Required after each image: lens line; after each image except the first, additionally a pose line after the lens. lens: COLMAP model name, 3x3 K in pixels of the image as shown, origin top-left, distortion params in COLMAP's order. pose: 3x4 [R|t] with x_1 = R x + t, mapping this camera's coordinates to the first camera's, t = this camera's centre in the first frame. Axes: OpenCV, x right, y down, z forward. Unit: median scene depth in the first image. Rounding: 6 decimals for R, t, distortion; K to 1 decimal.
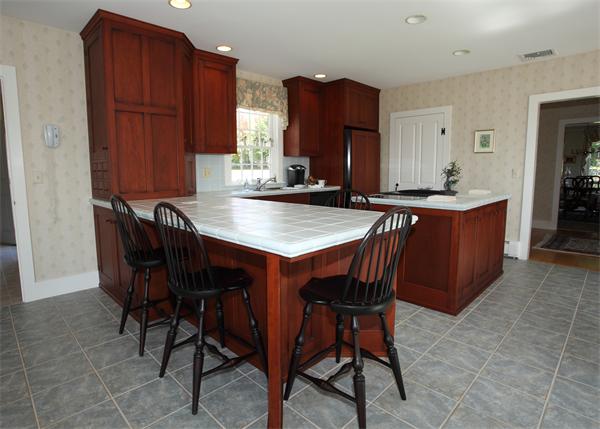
lens RADIAL K [[334.2, 0, 290.6], [0, 334.2, 204.9], [0, 0, 1]] dist [-0.046110, 0.003366]
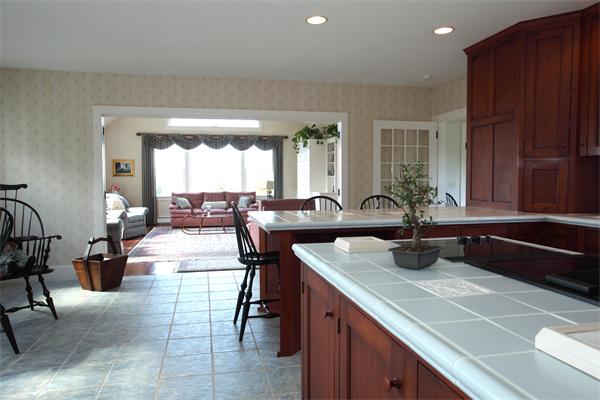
lens RADIAL K [[416.9, 0, 286.7], [0, 416.9, 198.2], [0, 0, 1]] dist [0.010513, -0.005191]
pose [[-0.538848, 0.051640, -0.840819, 0.686852], [-0.081941, 0.990173, 0.113325, -0.098236], [0.838408, 0.129962, -0.529322, 0.806047]]
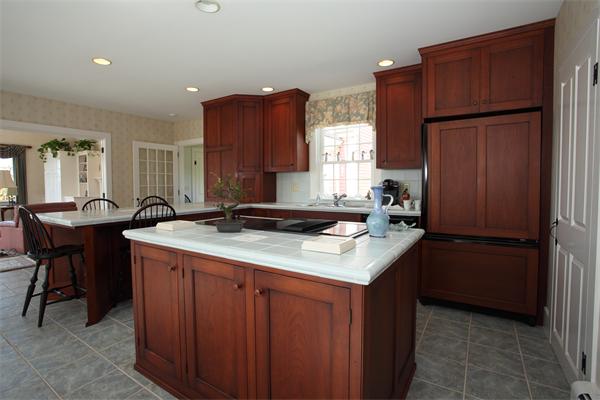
lens RADIAL K [[297.8, 0, 294.2], [0, 297.8, 194.9], [0, 0, 1]] dist [-0.046175, 0.011033]
pose [[0.201904, 0.044338, -0.978401, 0.775698], [-0.102953, 0.994401, 0.023817, -0.088116], [0.973979, 0.095921, 0.205338, 0.736887]]
